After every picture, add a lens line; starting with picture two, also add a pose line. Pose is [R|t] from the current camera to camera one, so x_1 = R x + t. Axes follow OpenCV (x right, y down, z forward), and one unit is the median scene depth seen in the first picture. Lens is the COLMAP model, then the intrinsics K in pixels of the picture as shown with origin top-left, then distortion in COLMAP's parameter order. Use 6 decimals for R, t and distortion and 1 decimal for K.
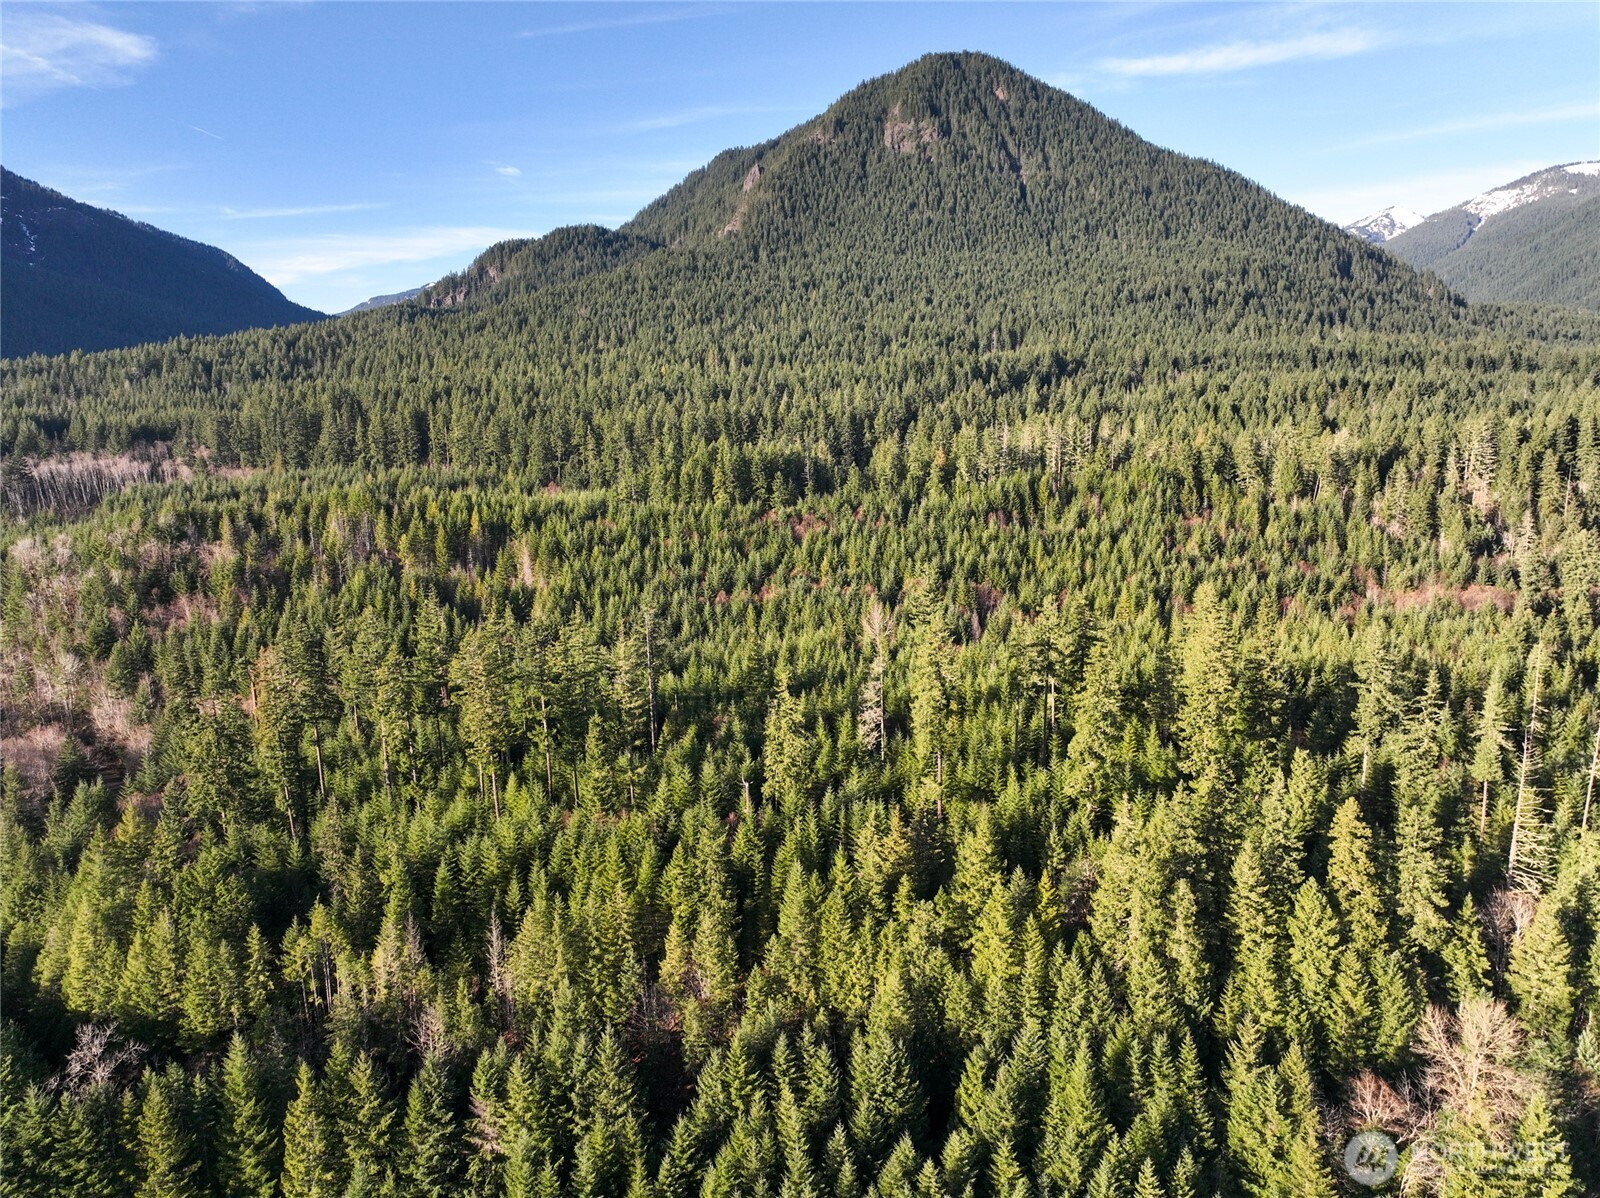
lens RADIAL K [[1135.4, 0, 800.0], [0, 1135.4, 599.0], [0, 0, 1]] dist [0.000717, 0.002077]
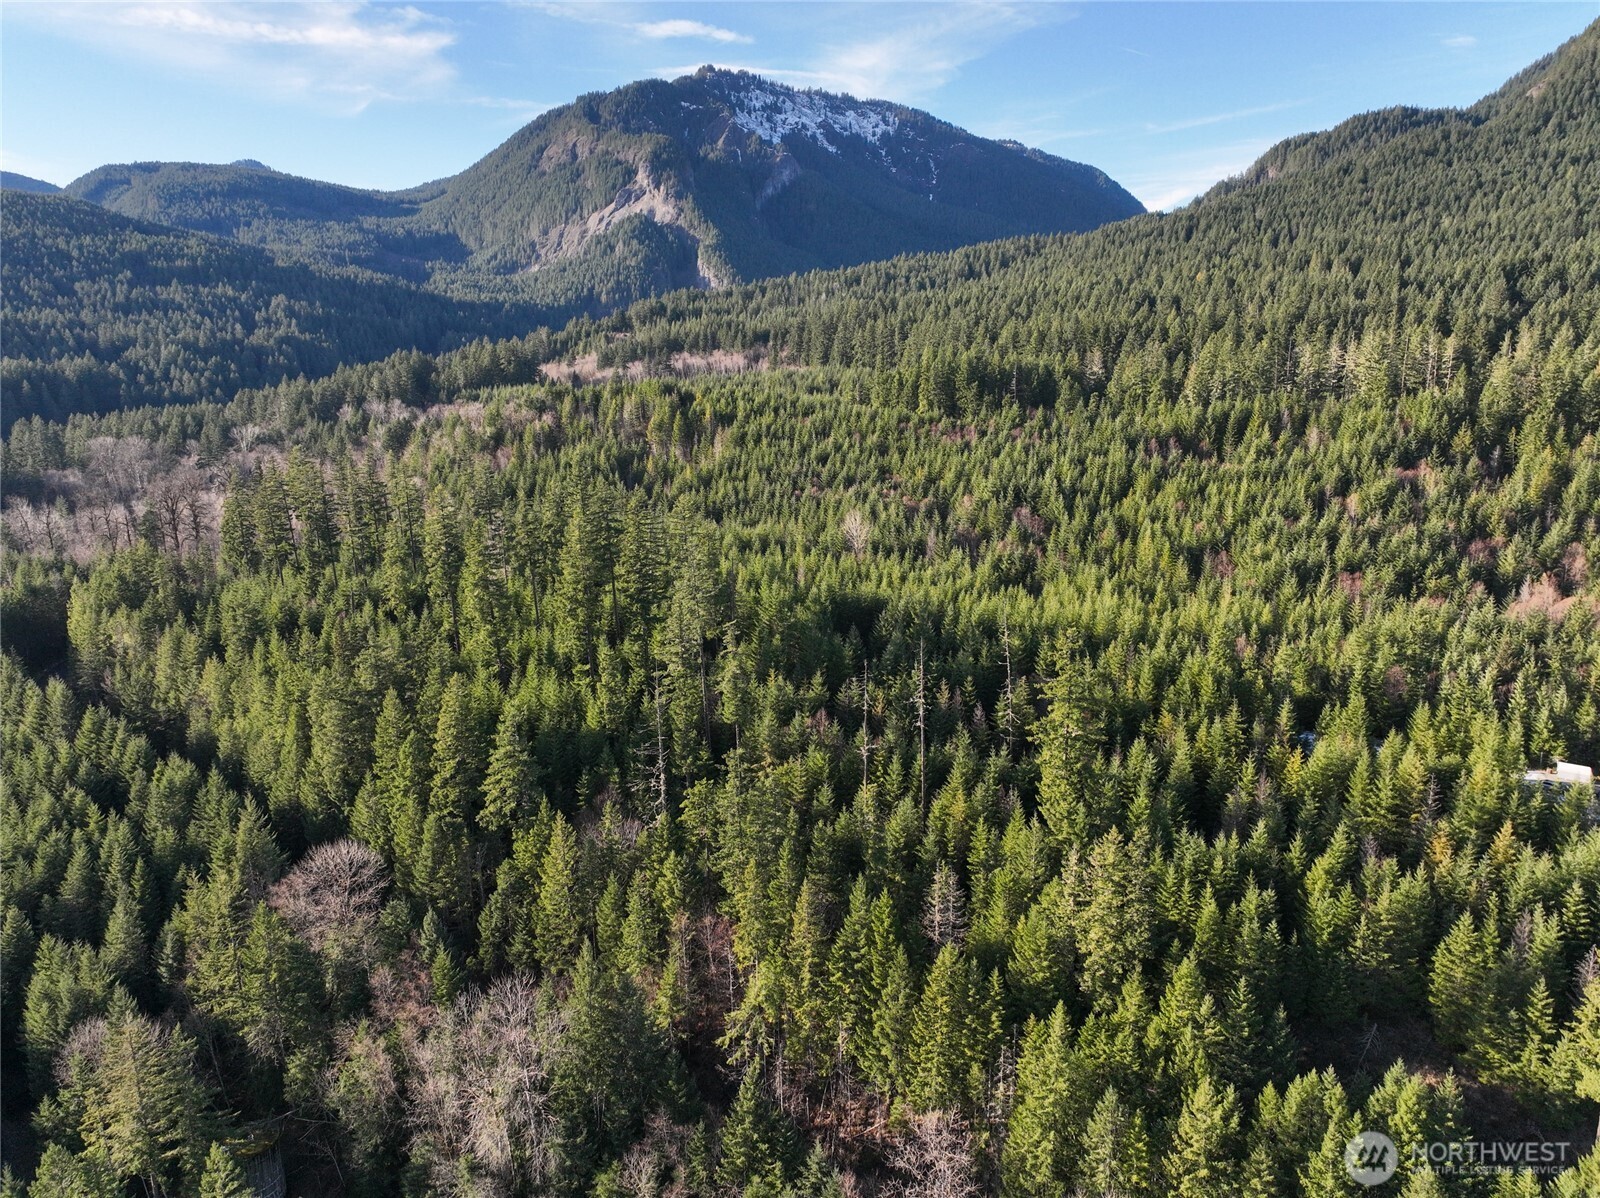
lens RADIAL K [[1138.1, 0, 800.0], [0, 1138.1, 599.0], [0, 0, 1]] dist [-0.005233, 0.030827]
pose [[0.730799, 0.170523, -0.660950, 0.143750], [-0.120970, 0.985321, 0.120456, -0.006786], [0.671788, -0.008074, 0.740700, 0.039839]]
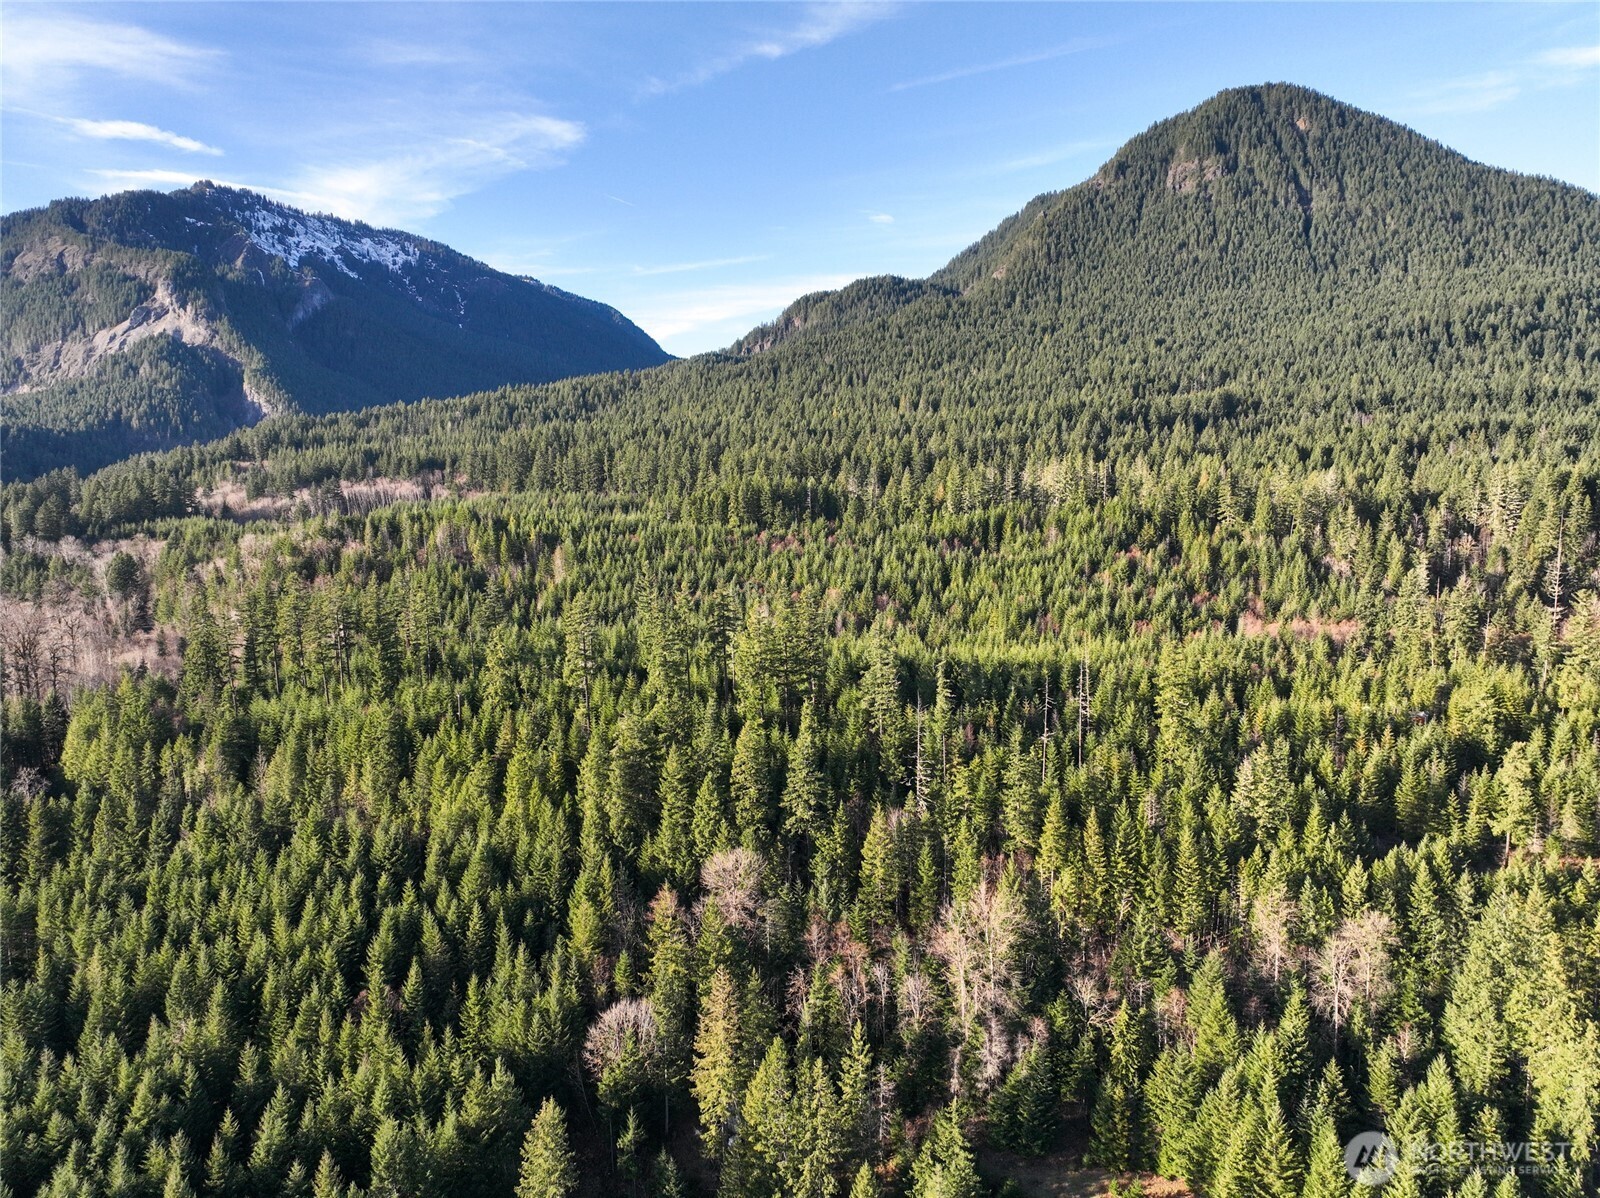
lens RADIAL K [[1138.1, 0, 800.0], [0, 1138.1, 599.0], [0, 0, 1]] dist [-0.005233, 0.030827]
pose [[0.948575, 0.048881, -0.312757, 0.099628], [-0.058974, 0.997997, -0.022887, 0.004779], [0.311012, 0.040155, 0.949557, -0.036212]]
